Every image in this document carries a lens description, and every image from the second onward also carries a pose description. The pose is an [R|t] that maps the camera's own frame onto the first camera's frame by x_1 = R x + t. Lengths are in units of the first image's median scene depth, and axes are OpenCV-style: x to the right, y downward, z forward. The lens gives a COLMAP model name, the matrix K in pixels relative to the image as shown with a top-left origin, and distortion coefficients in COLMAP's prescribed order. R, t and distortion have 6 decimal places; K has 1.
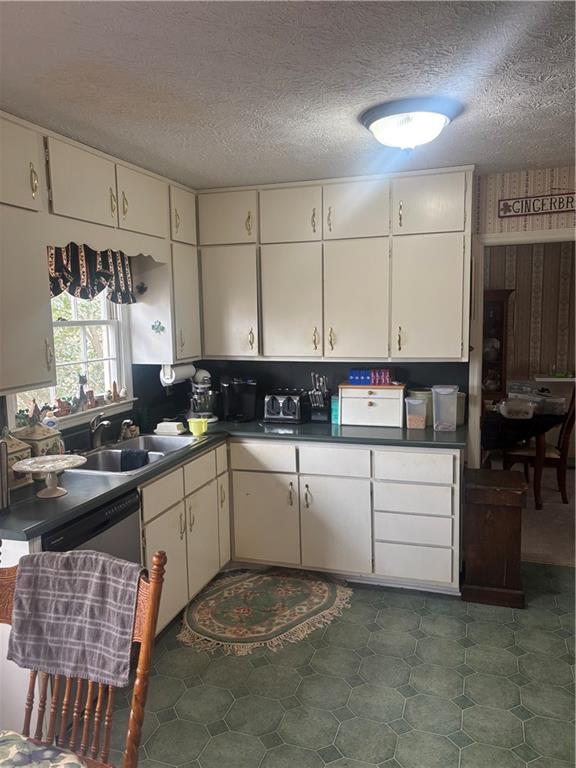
lens RADIAL K [[599.0, 0, 286.0], [0, 599.0, 383.0], [0, 0, 1]] dist [0.076646, -0.082910]
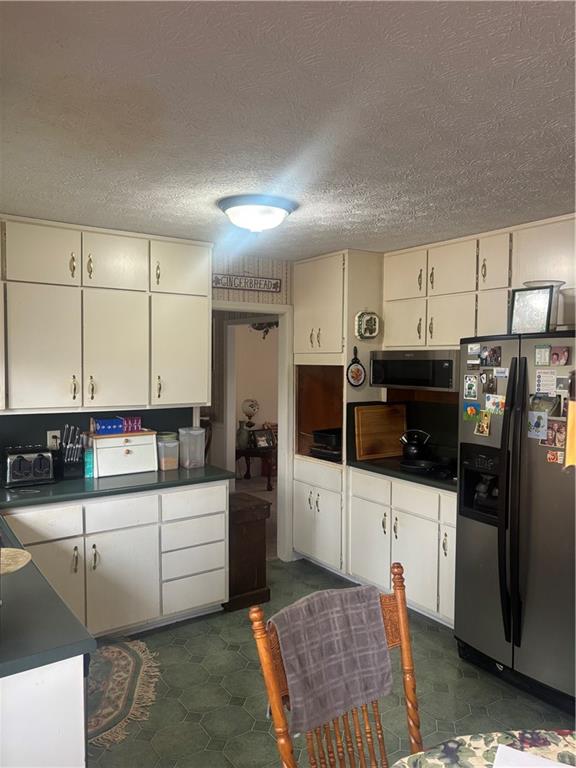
lens RADIAL K [[599.0, 0, 286.0], [0, 599.0, 383.0], [0, 0, 1]] dist [0.076646, -0.082910]
pose [[0.583280, -0.009591, 0.812214, -0.544479], [0.075847, 0.996205, -0.042705, -0.017452], [-0.808722, 0.086513, 0.581794, 0.189445]]
